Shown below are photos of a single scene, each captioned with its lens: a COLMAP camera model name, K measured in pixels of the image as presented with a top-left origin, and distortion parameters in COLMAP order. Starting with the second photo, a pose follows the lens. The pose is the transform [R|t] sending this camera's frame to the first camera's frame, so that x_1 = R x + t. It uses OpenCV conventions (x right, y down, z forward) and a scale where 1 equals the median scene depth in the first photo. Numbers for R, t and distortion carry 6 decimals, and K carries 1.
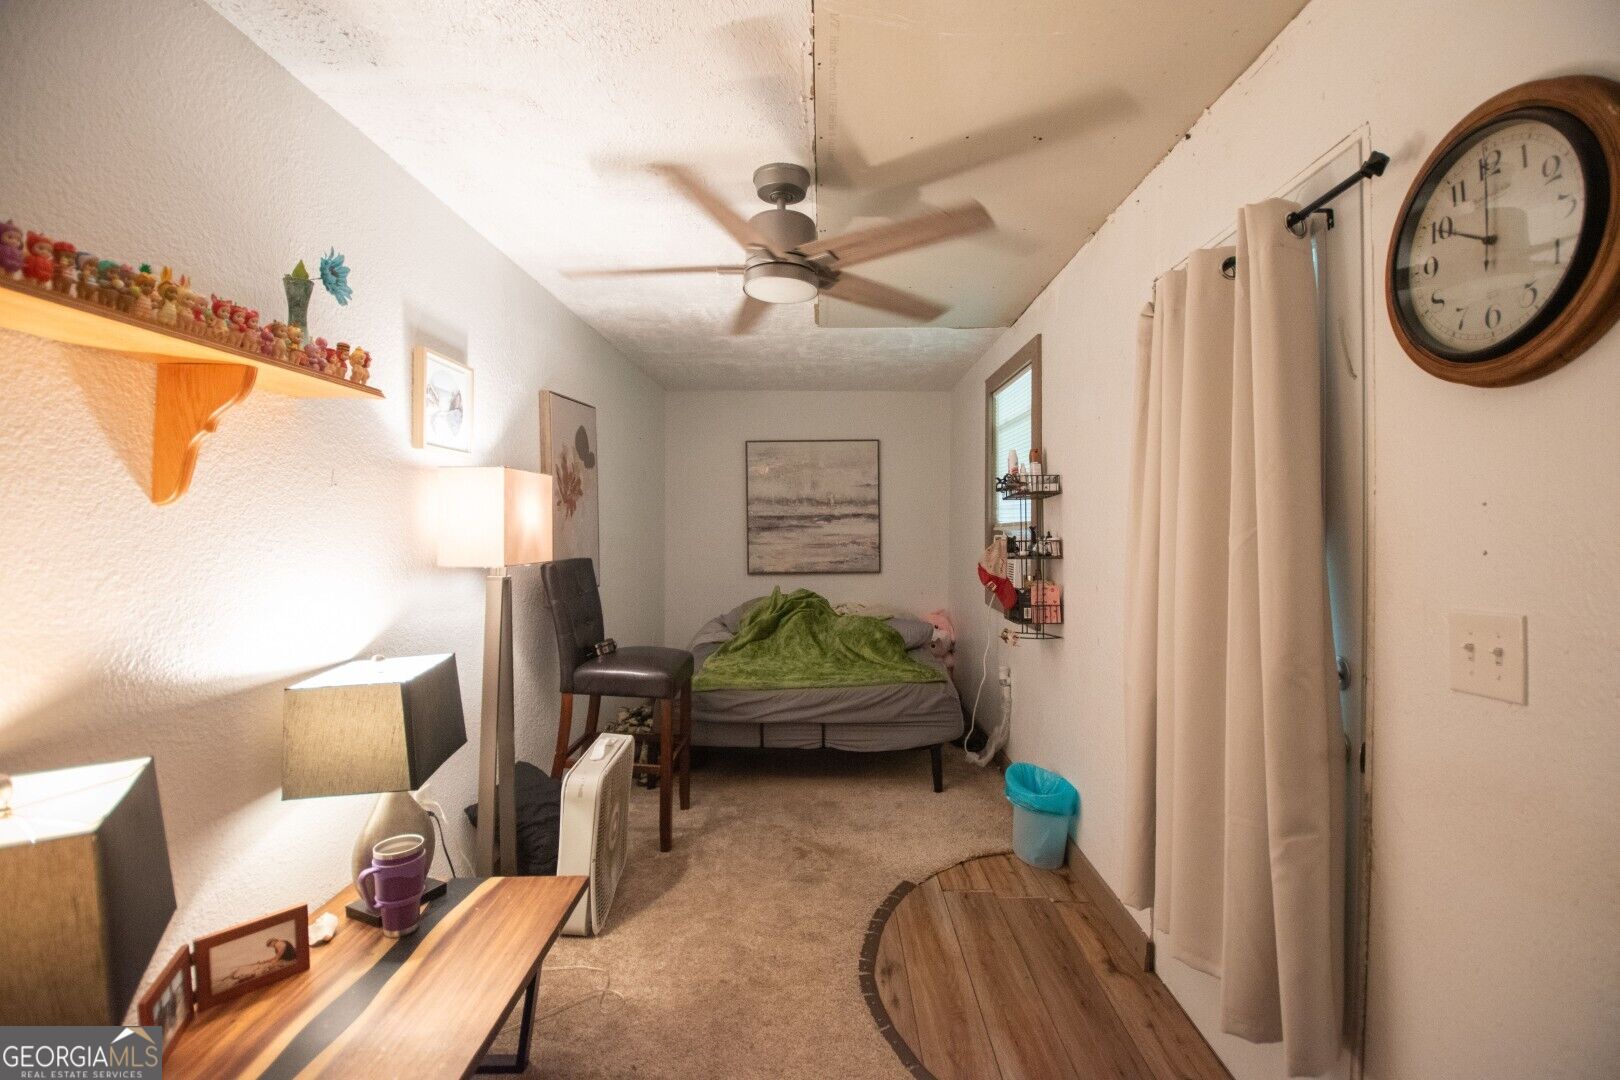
lens RADIAL K [[713.5, 0, 812.4], [0, 713.5, 533.7], [0, 0, 1]] dist [0.005201, -0.017529]
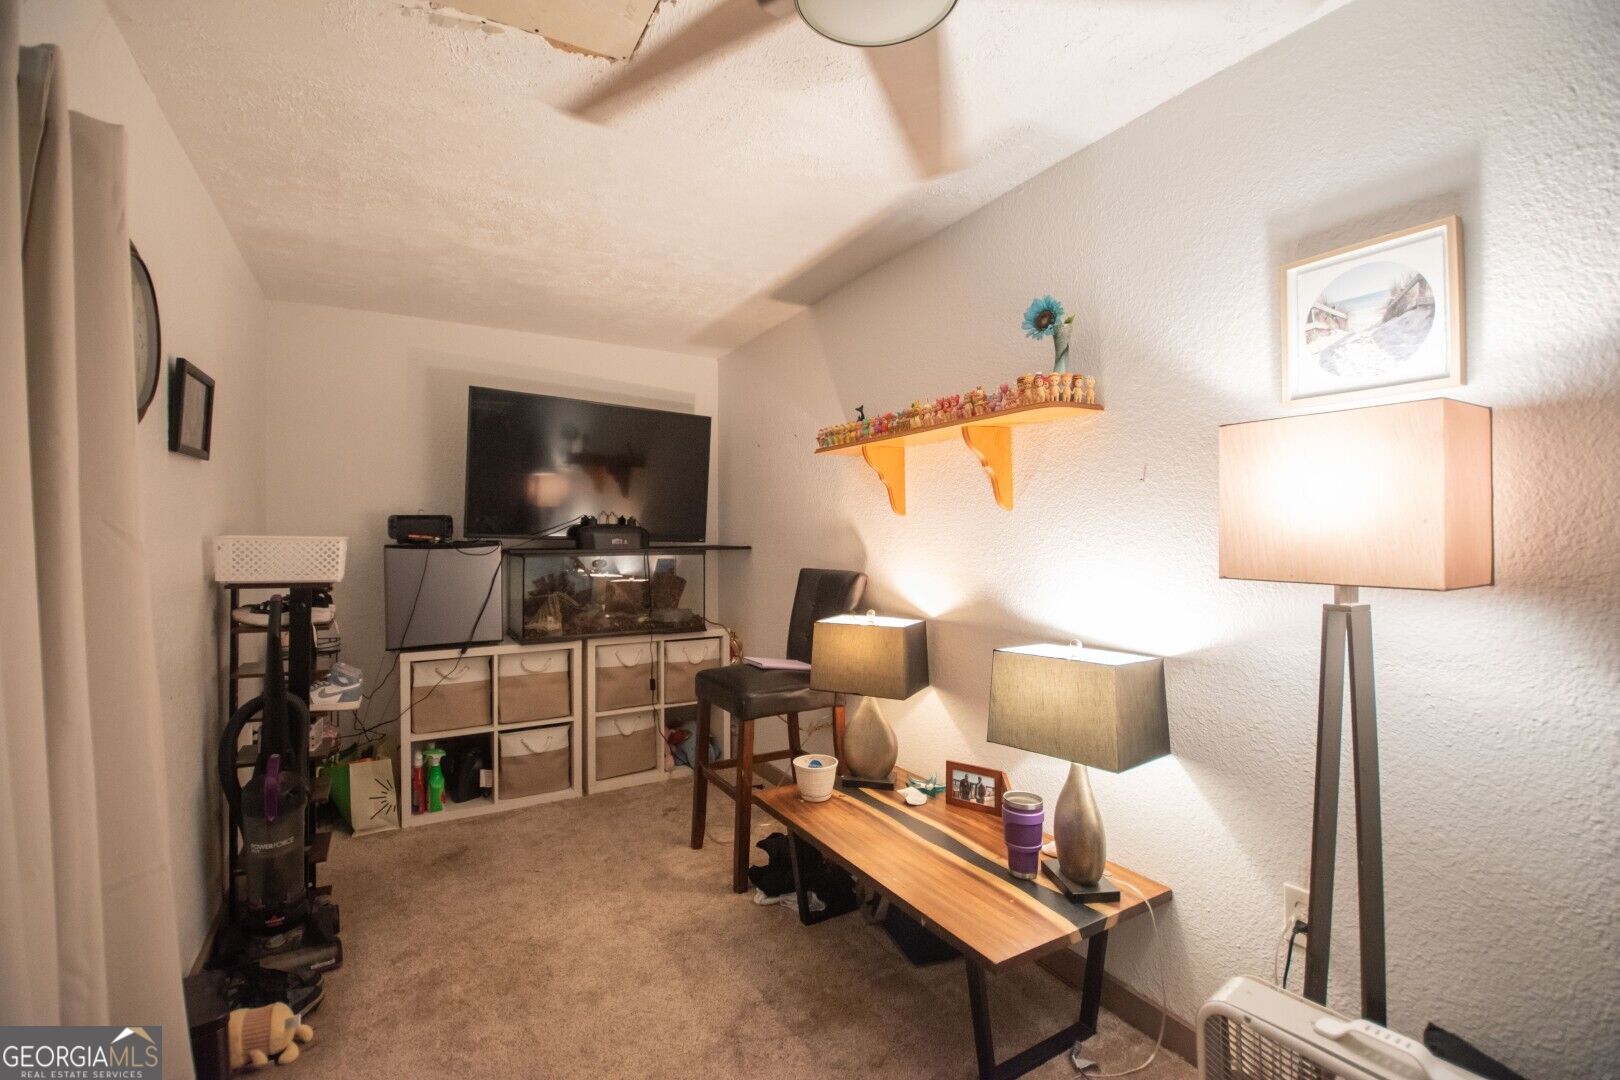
lens RADIAL K [[713.5, 0, 811.5], [0, 713.5, 531.3], [0, 0, 1]] dist [0.005201, -0.017529]
pose [[-0.858856, -0.001074, -0.512216, 0.306946], [-0.002923, 0.999992, 0.002805, 0.005349], [0.512209, 0.003906, -0.858852, 1.844192]]
